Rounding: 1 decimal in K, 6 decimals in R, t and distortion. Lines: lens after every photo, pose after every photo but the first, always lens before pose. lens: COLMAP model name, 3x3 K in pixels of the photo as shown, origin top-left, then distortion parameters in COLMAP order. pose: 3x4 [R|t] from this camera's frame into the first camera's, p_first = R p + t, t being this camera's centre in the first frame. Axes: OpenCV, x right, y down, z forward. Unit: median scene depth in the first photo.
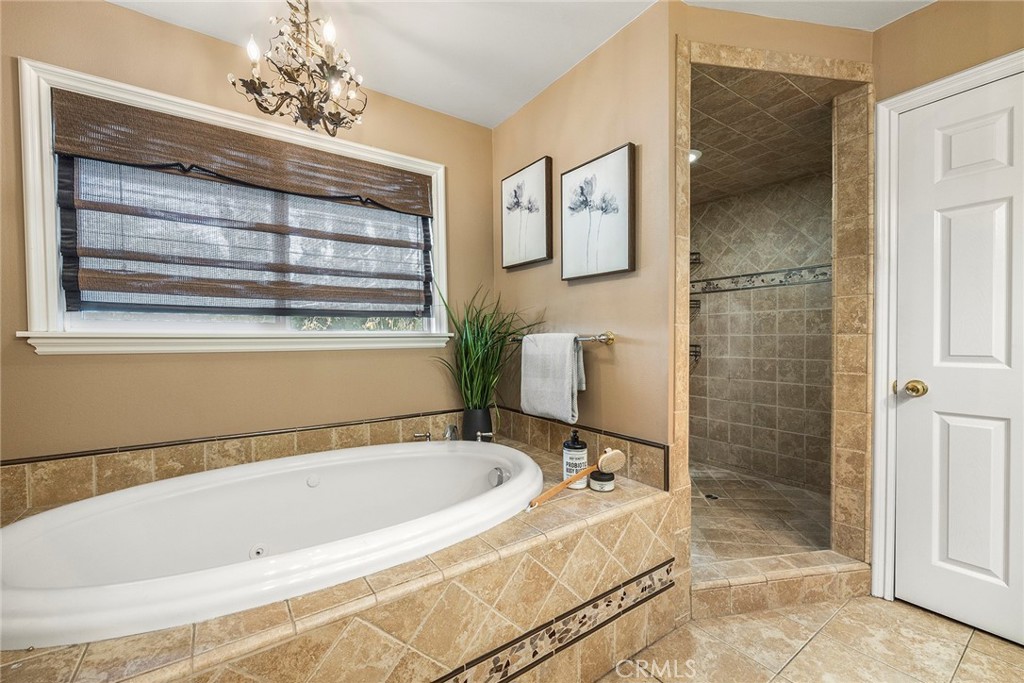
lens RADIAL K [[413.1, 0, 513.2], [0, 413.1, 347.4], [0, 0, 1]] dist [-0.001381, -0.000591]
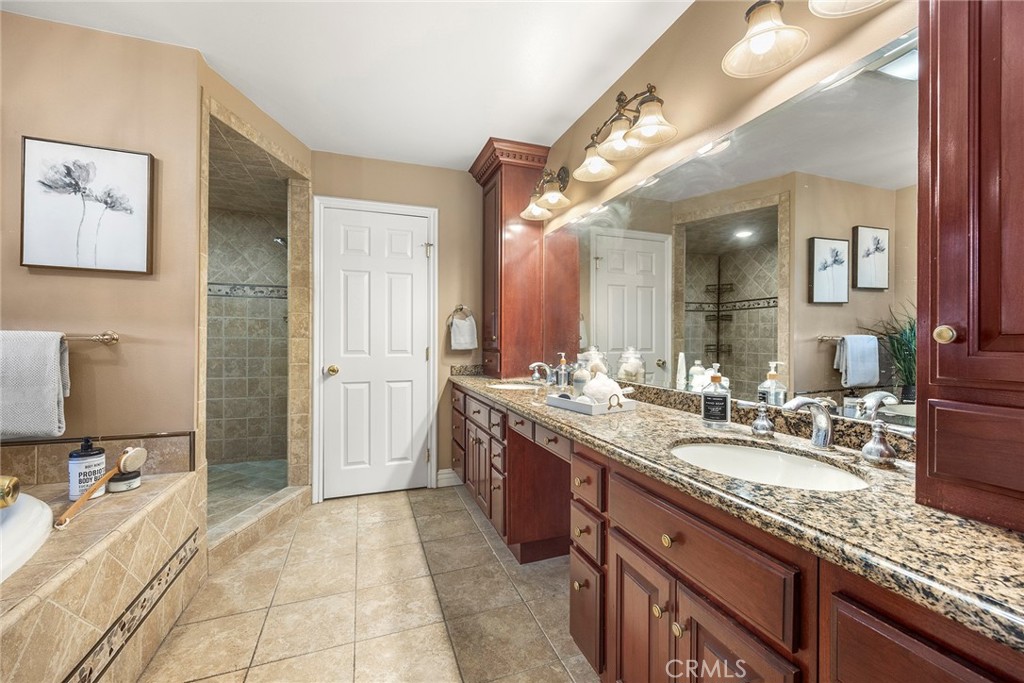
lens RADIAL K [[413.1, 0, 512.2], [0, 413.1, 341.1], [0, 0, 1]] dist [-0.001381, -0.000591]
pose [[0.250526, 0.009434, 0.968064, -0.477572], [0.014659, 0.999801, -0.013537, 0.011597], [-0.967999, 0.017582, 0.250338, -0.146394]]
